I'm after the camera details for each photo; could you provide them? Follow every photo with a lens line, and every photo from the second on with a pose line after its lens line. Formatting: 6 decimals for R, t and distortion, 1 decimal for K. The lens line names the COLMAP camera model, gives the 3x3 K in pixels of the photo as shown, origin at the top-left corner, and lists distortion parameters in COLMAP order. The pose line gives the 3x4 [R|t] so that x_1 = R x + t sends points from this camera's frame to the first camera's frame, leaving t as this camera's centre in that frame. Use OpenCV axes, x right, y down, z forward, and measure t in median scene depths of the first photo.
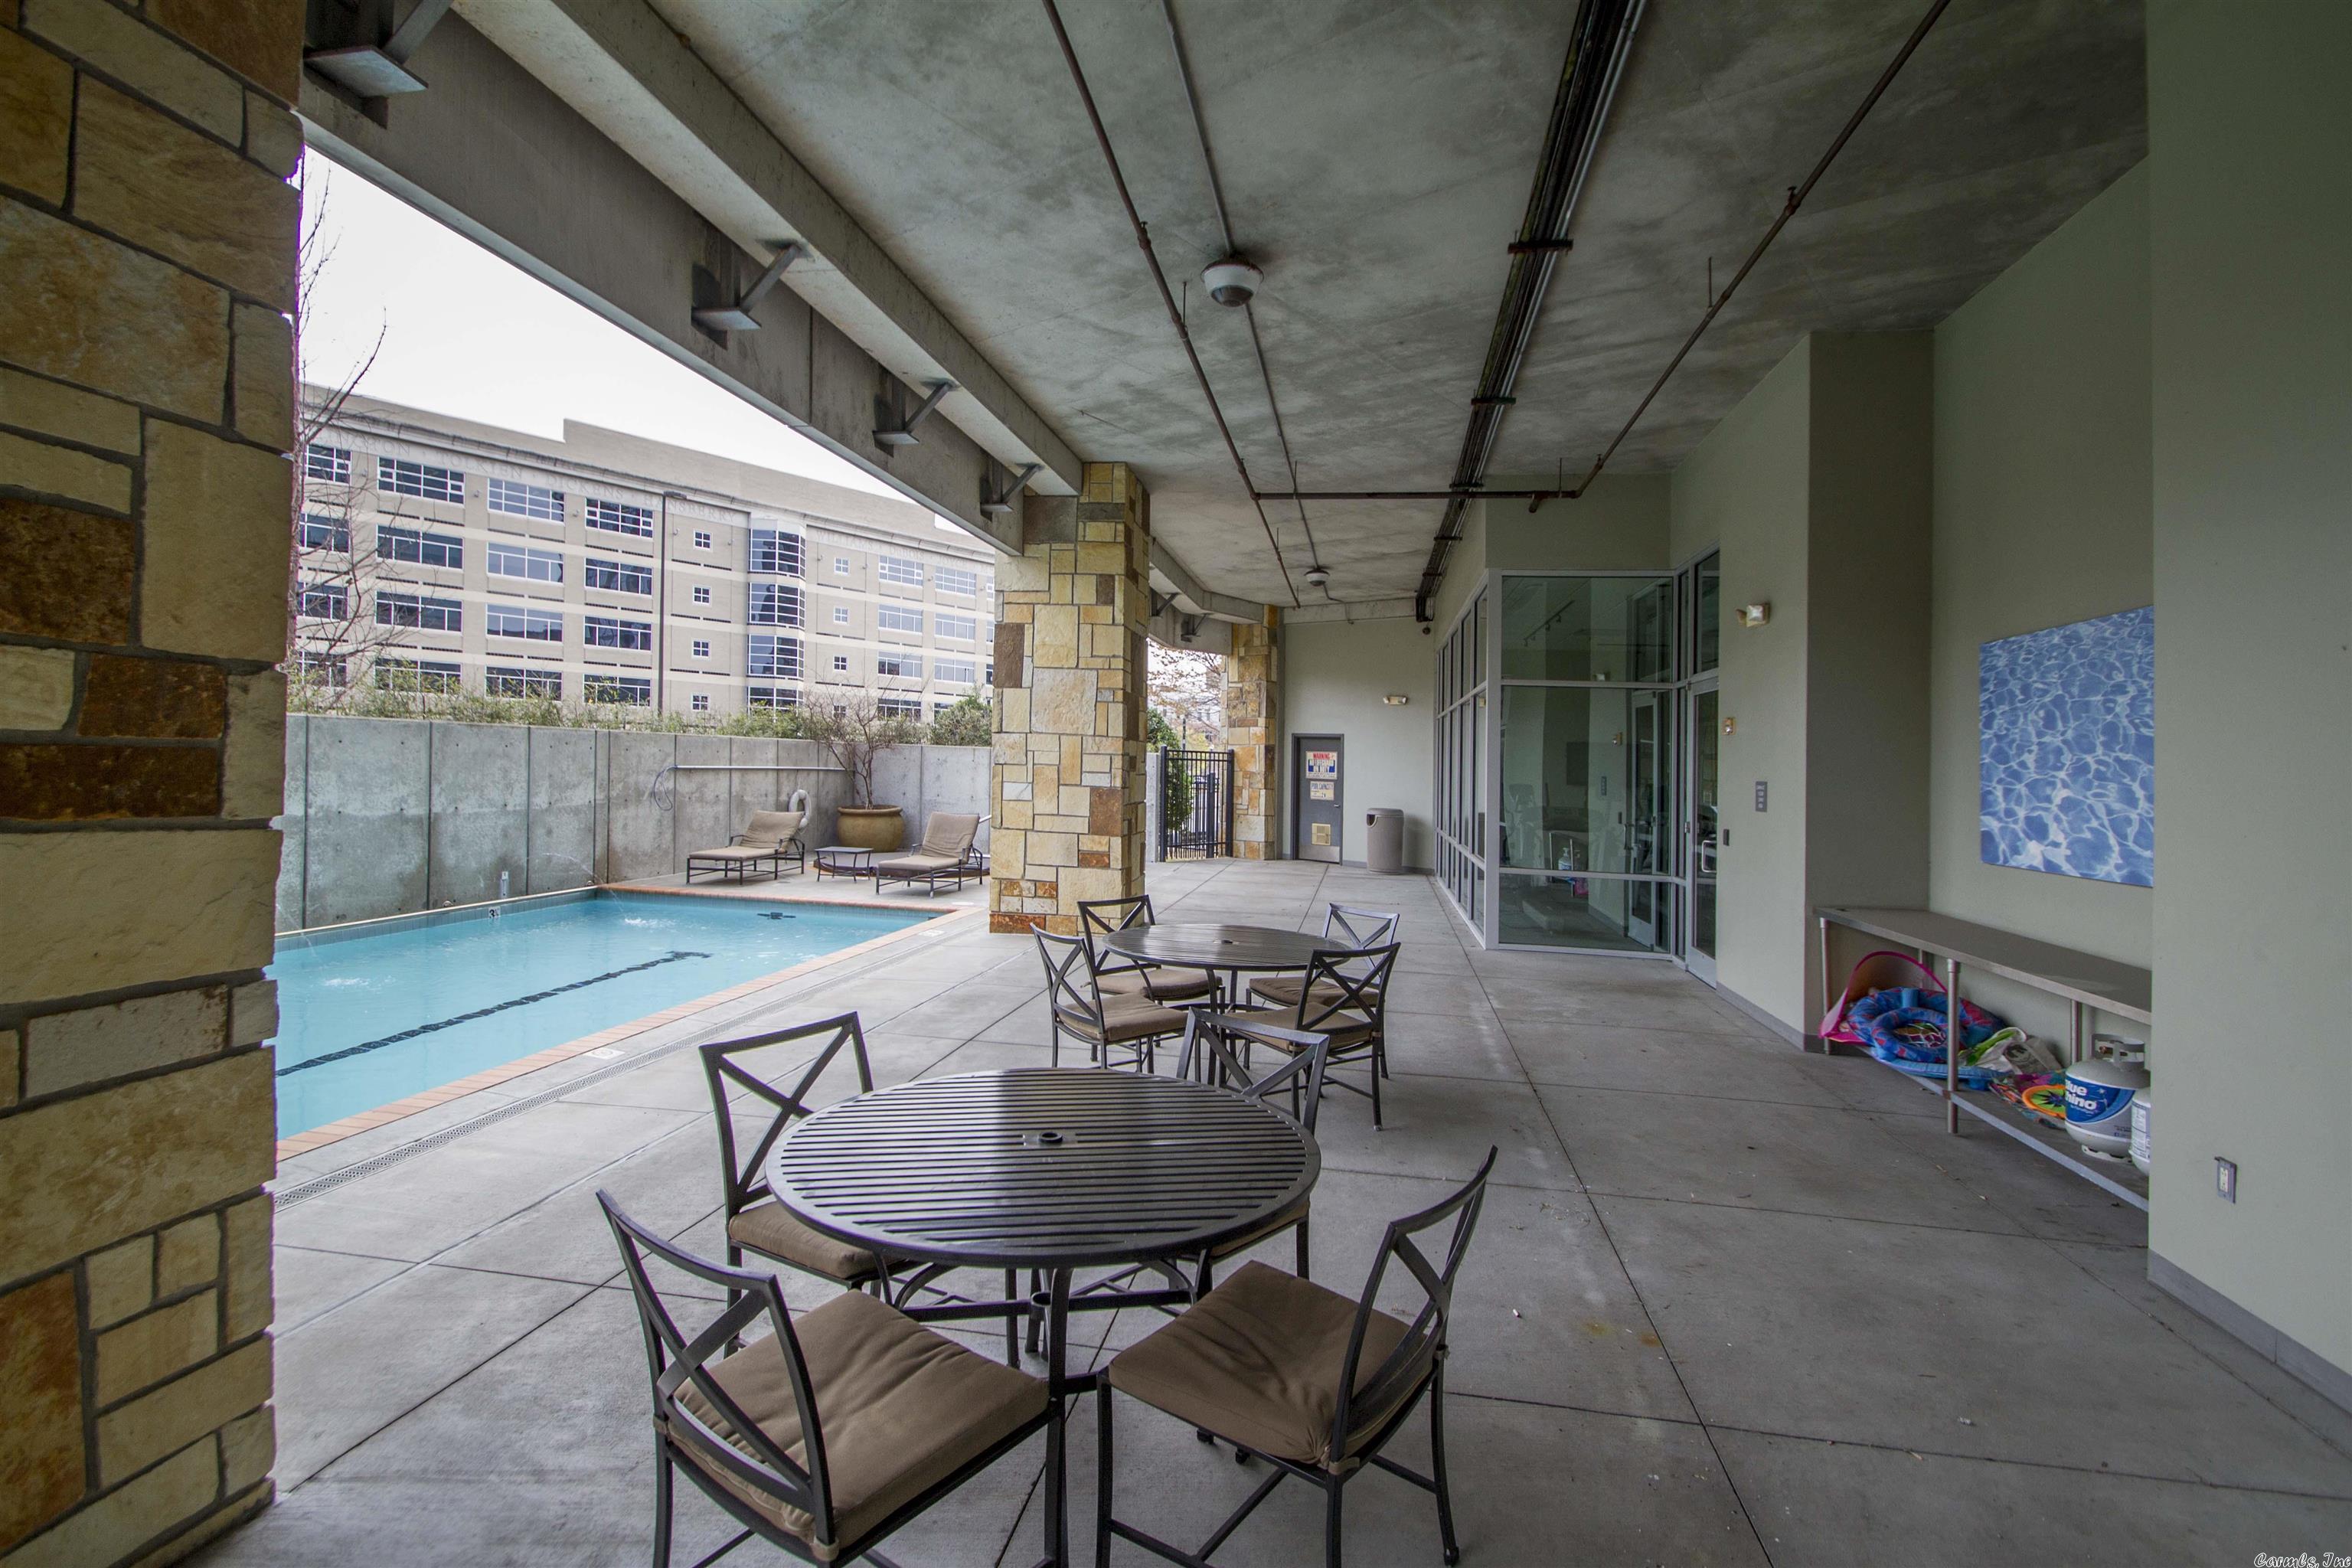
lens RADIAL K [[1128.5, 0, 1166.1], [0, 1128.5, 776.9], [0, 0, 1]] dist [-0.000027, -0.000018]
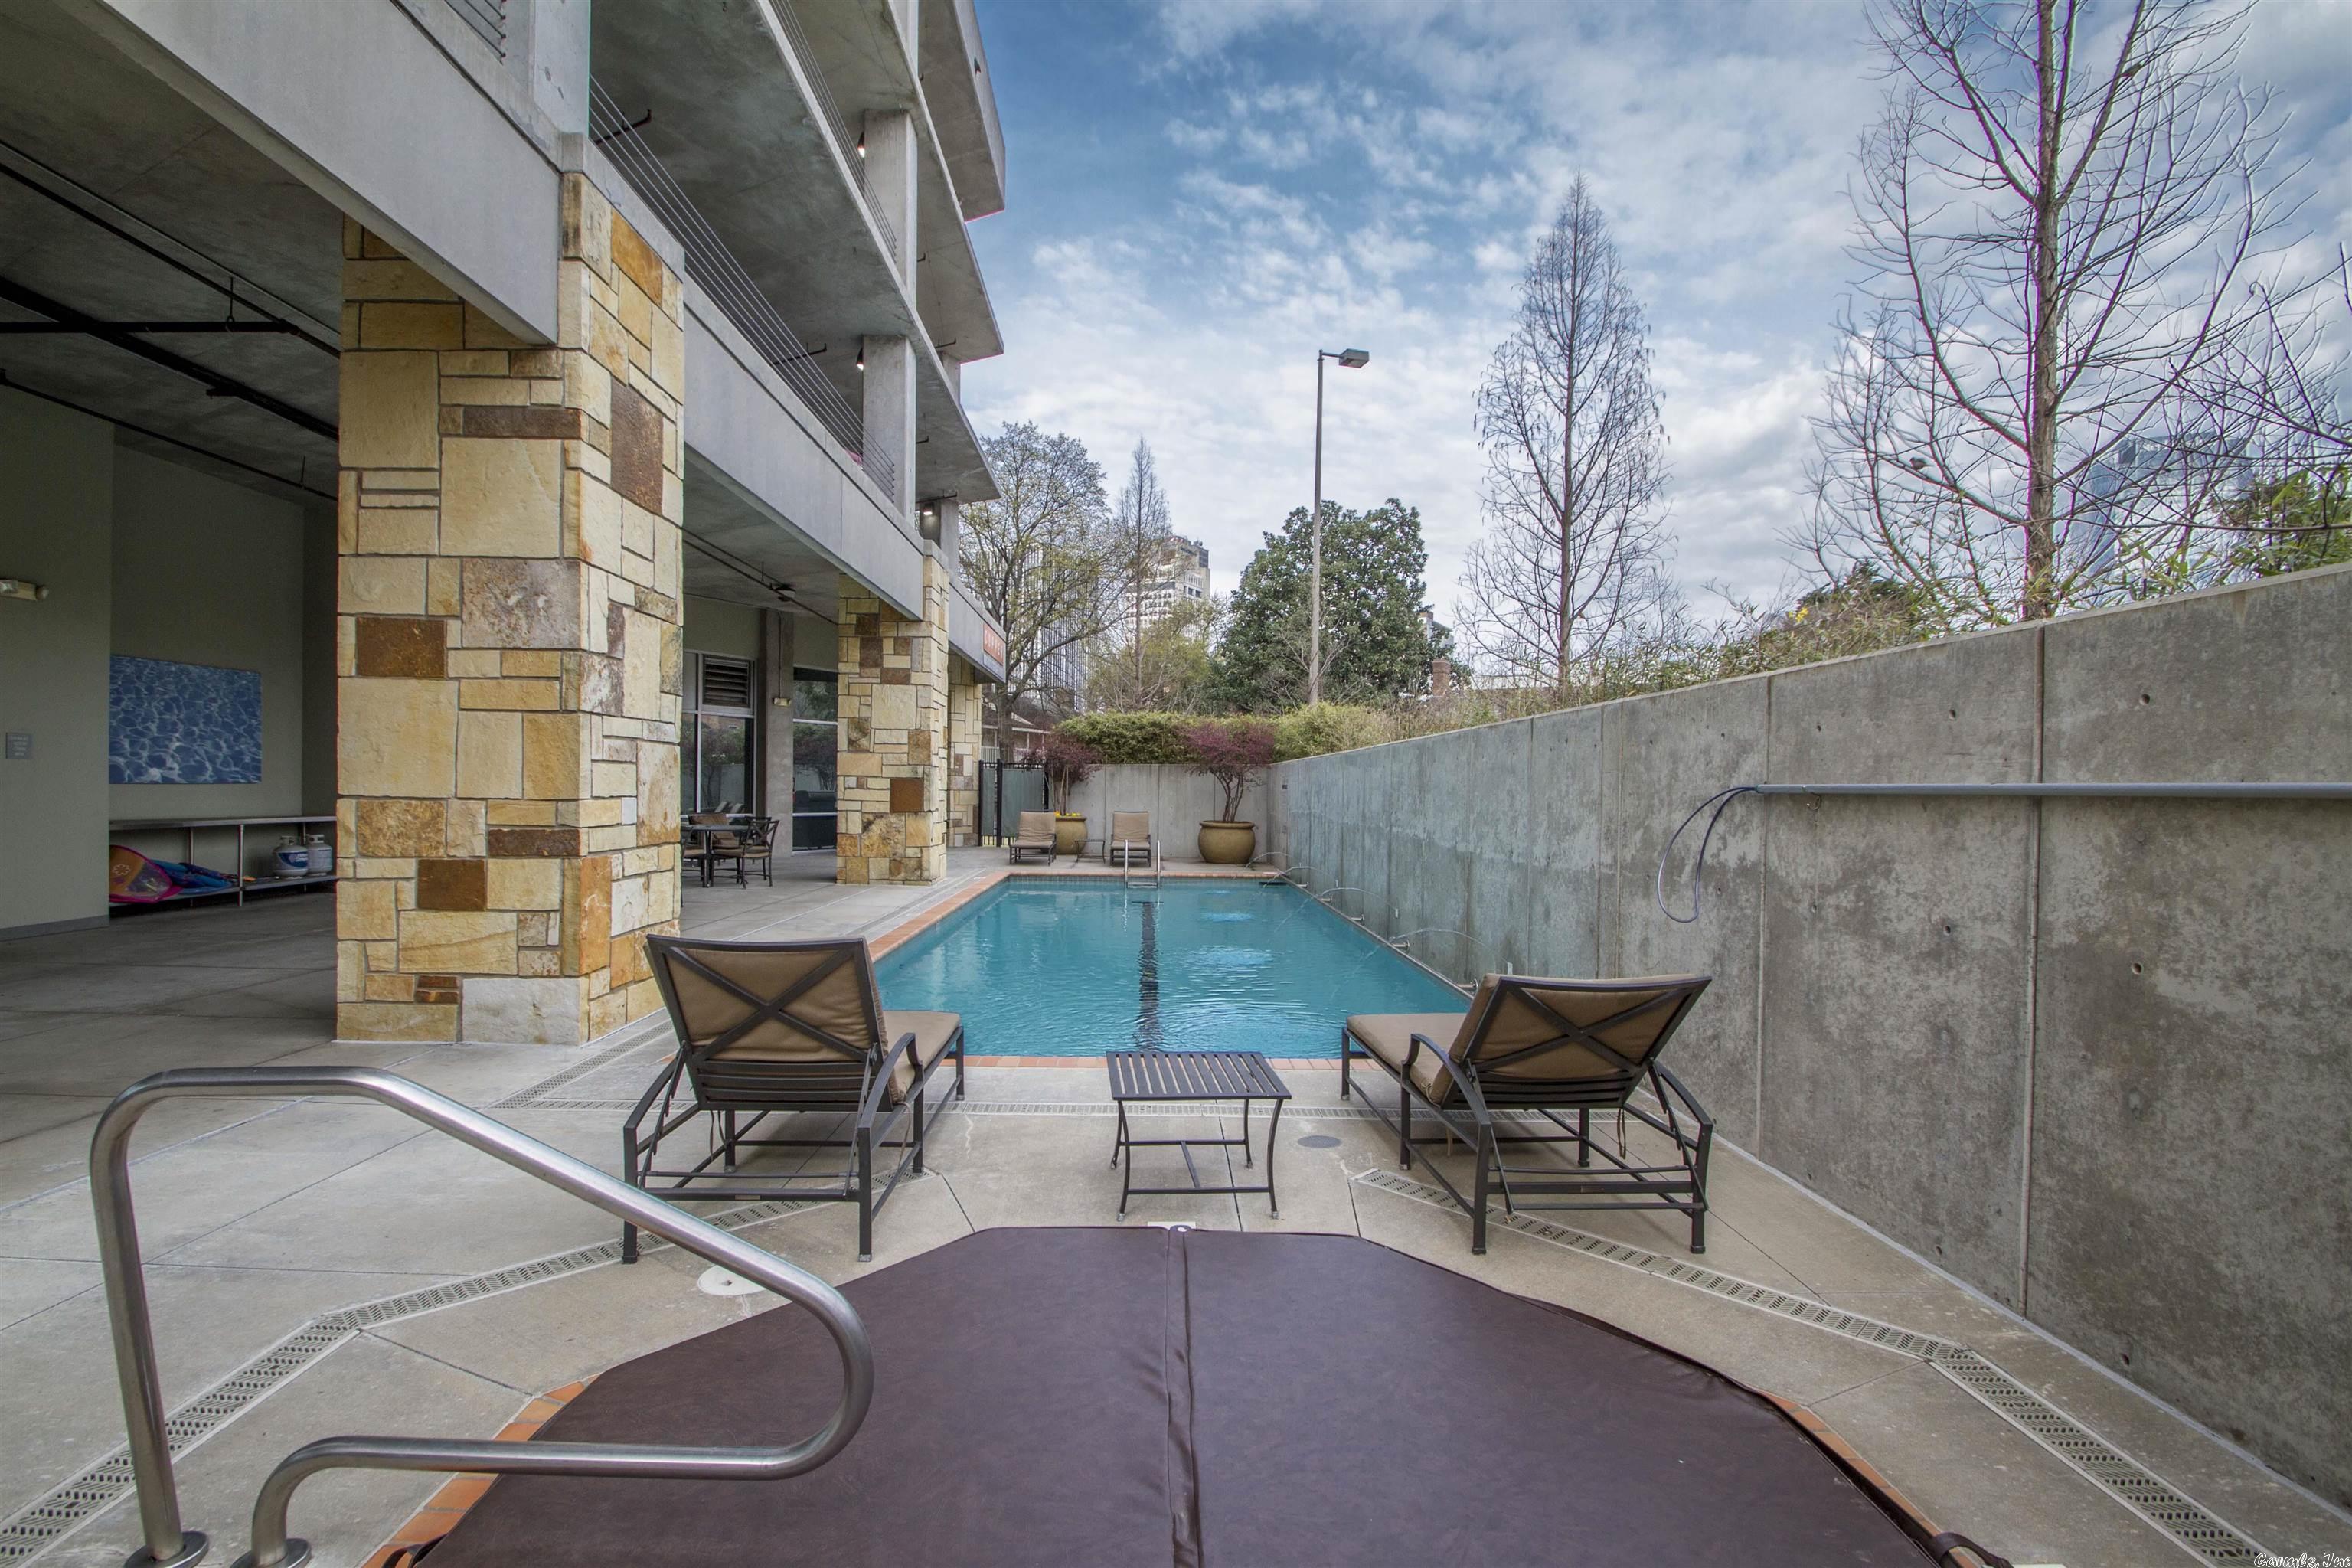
lens RADIAL K [[1128.5, 0, 1166.1], [0, 1128.5, 776.9], [0, 0, 1]] dist [-0.000027, -0.000018]
pose [[-0.982059, -0.049835, -0.181870, -0.580953], [-0.049899, 0.998745, -0.004227, -0.006773], [0.181853, 0.004924, -0.983313, 3.152257]]
